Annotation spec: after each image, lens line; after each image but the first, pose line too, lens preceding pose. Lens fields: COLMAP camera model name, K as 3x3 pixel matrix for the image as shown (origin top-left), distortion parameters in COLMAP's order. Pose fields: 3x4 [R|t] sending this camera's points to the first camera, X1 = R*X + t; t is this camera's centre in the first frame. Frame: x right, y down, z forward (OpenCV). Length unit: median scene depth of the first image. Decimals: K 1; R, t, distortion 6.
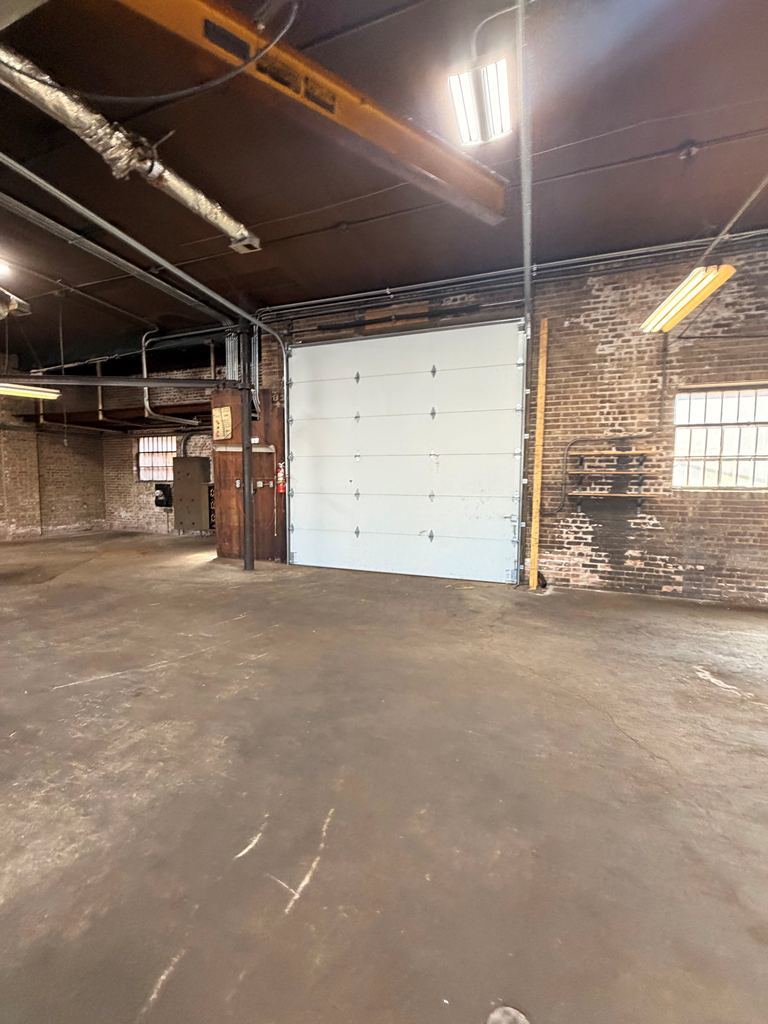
lens RADIAL K [[406.1, 0, 383.7], [0, 406.1, 509.4], [0, 0, 1]] dist [0.000243, -0.000150]
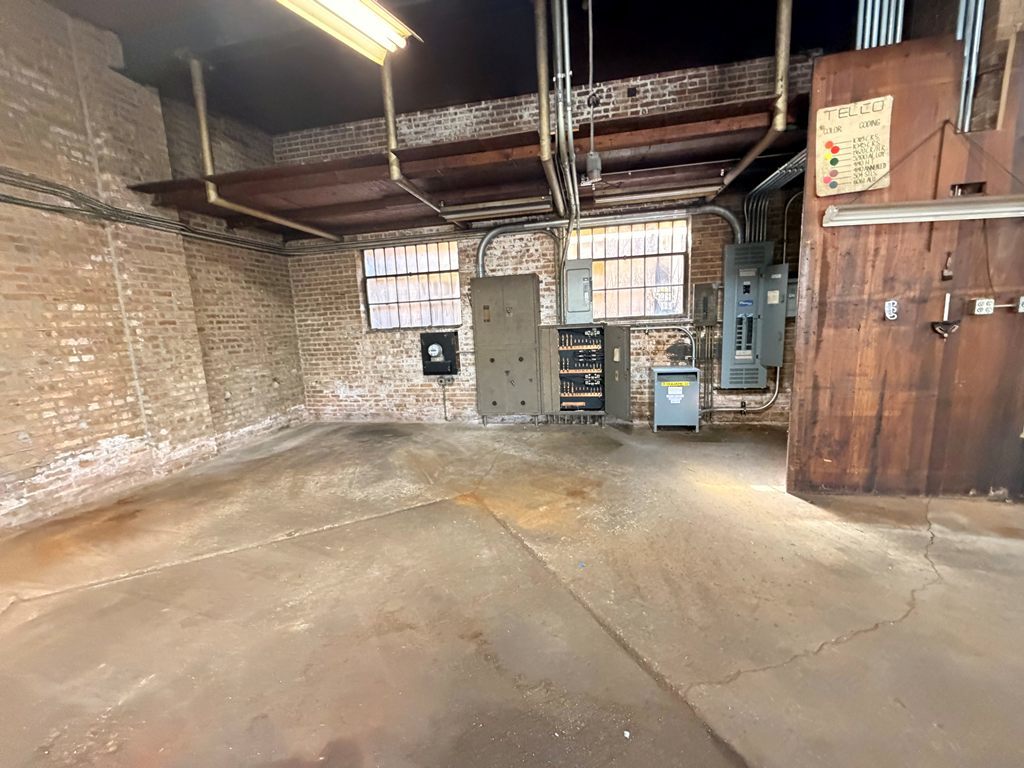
lens RADIAL K [[406.1, 0, 512.0], [0, 406.1, 384.0], [0, 0, 1]] dist [0.000243, -0.000150]
pose [[0.987457, -0.077445, 0.137592, -0.536863], [0.066136, 0.994188, 0.084950, -0.034811], [-0.143371, -0.074784, 0.986839, 0.462573]]
